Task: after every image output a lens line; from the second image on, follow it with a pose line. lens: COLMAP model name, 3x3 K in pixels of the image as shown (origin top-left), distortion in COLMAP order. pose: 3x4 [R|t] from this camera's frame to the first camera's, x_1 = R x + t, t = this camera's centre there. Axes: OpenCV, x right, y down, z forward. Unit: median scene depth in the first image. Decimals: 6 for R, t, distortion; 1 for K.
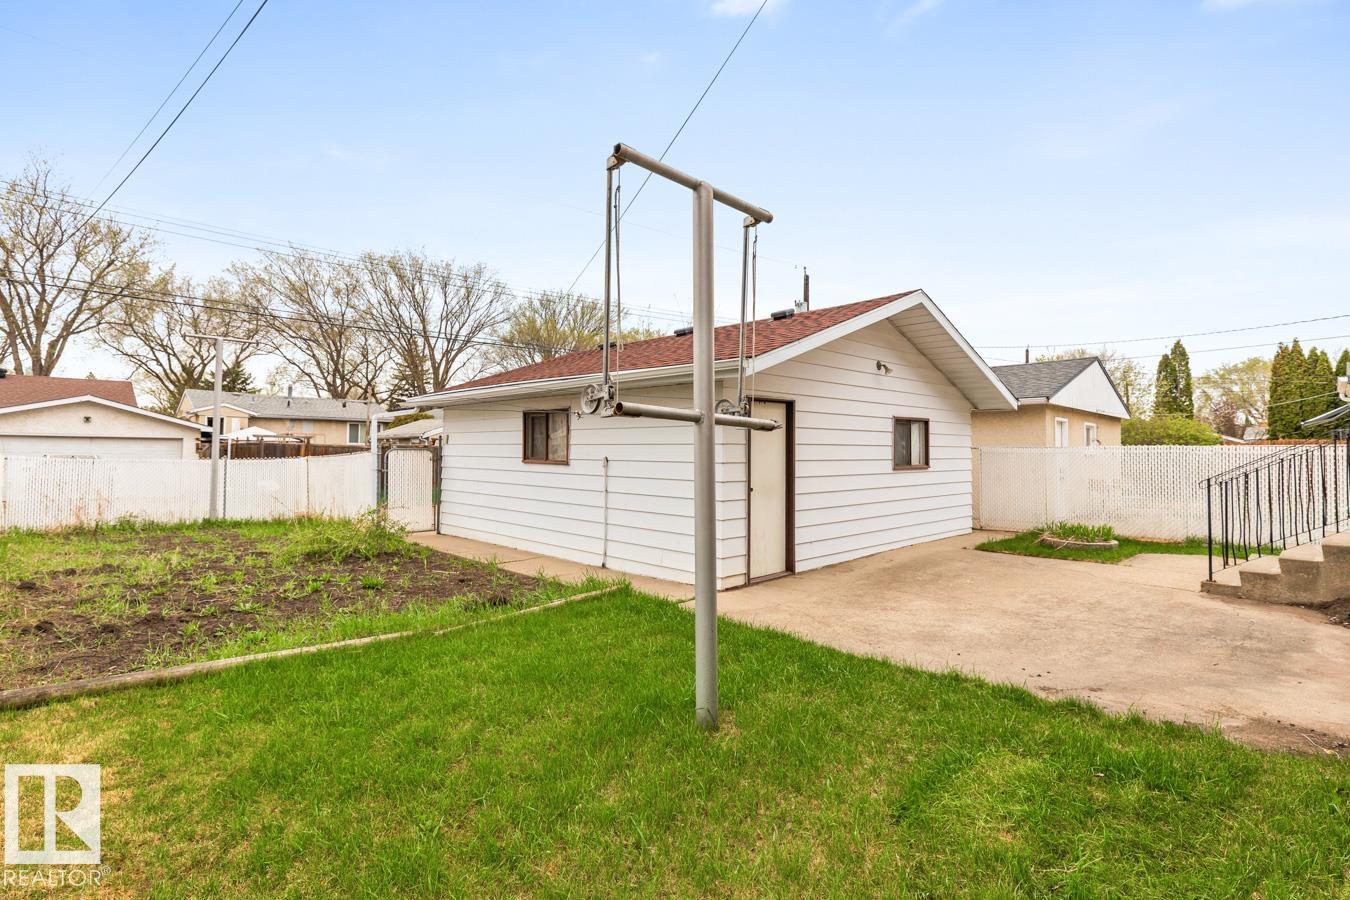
lens RADIAL K [[651.7, 0, 653.1], [0, 651.7, 445.1], [0, 0, 1]] dist [0.002625, 0.000726]
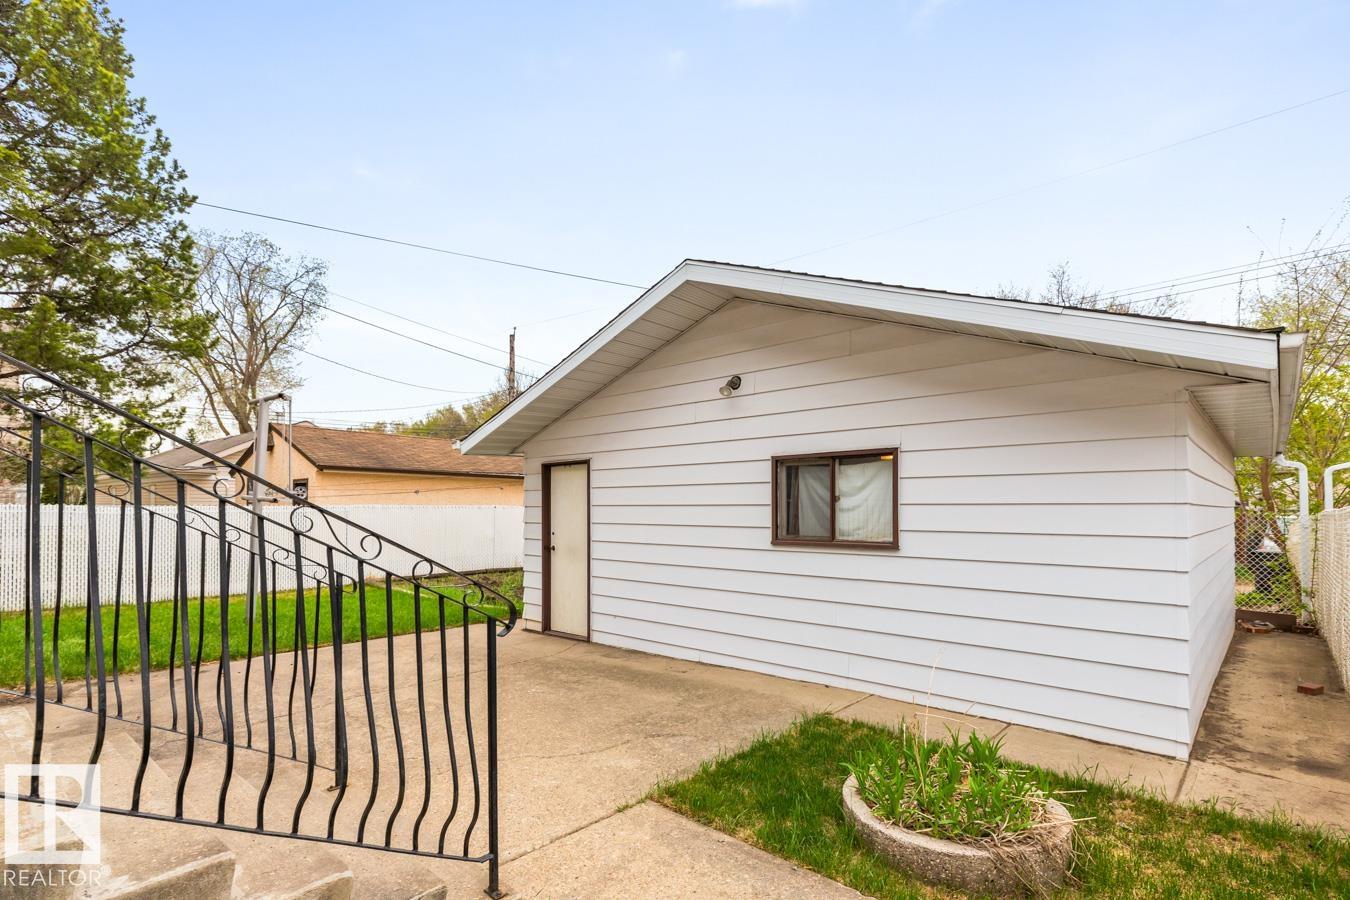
lens RADIAL K [[657.5, 0, 676.4], [0, 657.5, 503.7], [0, 0, 1]] dist [0.000522, 0.000054]
pose [[0.085736, -0.003699, -0.996311, 0.996343], [0.015200, 0.999882, -0.002404, 0.000226], [0.996202, -0.014938, 0.085783, 0.884327]]
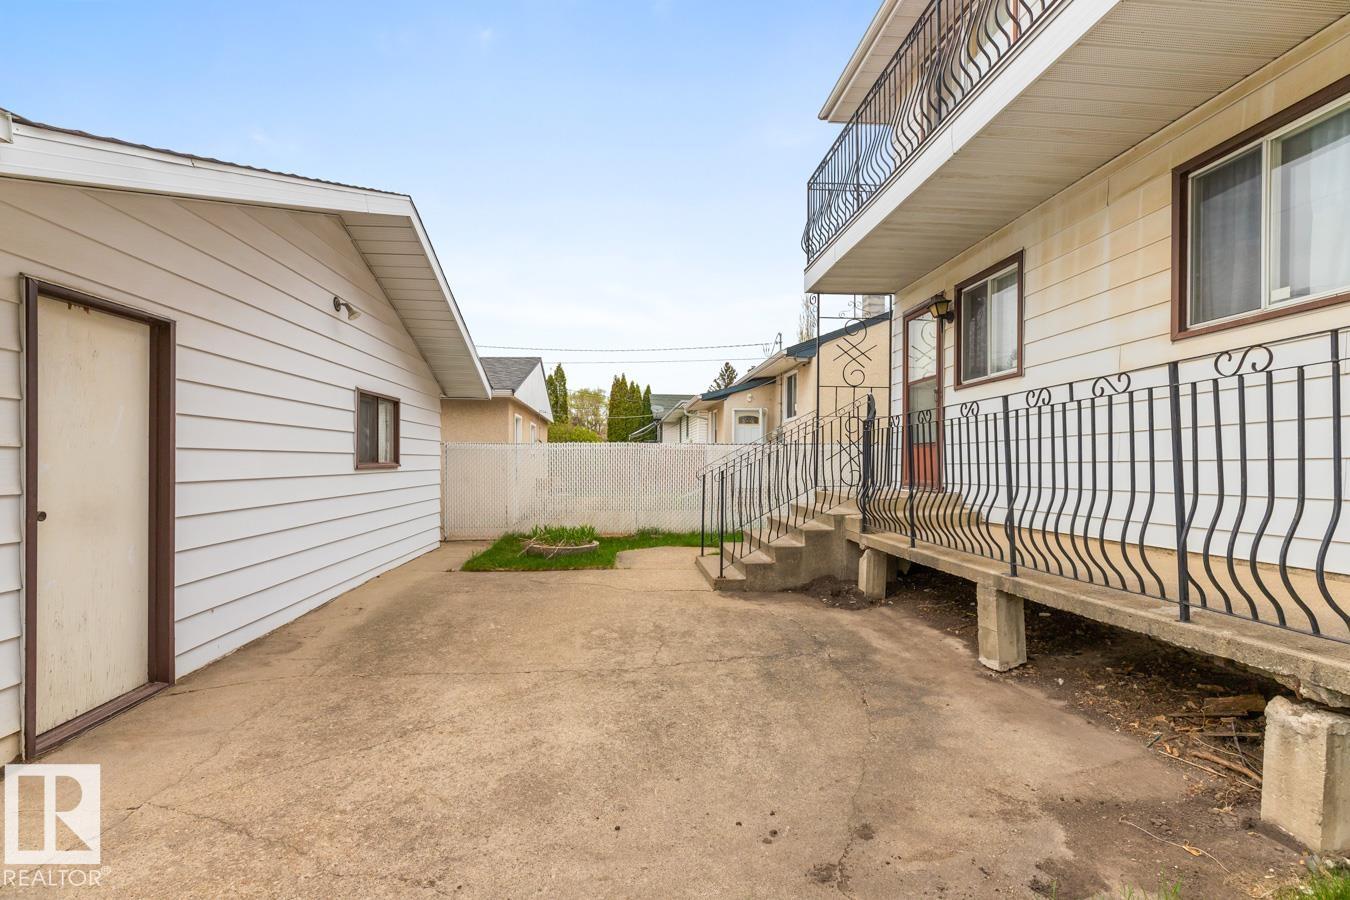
lens RADIAL K [[622.8, 0, 682.3], [0, 622.8, 461.6], [0, 0, 1]] dist [0.001671, 0.000221]
pose [[0.605585, -0.001975, 0.795779, 0.067283], [-0.009808, 0.999902, 0.009945, 0.021518], [-0.795721, -0.013828, 0.605506, 0.362331]]
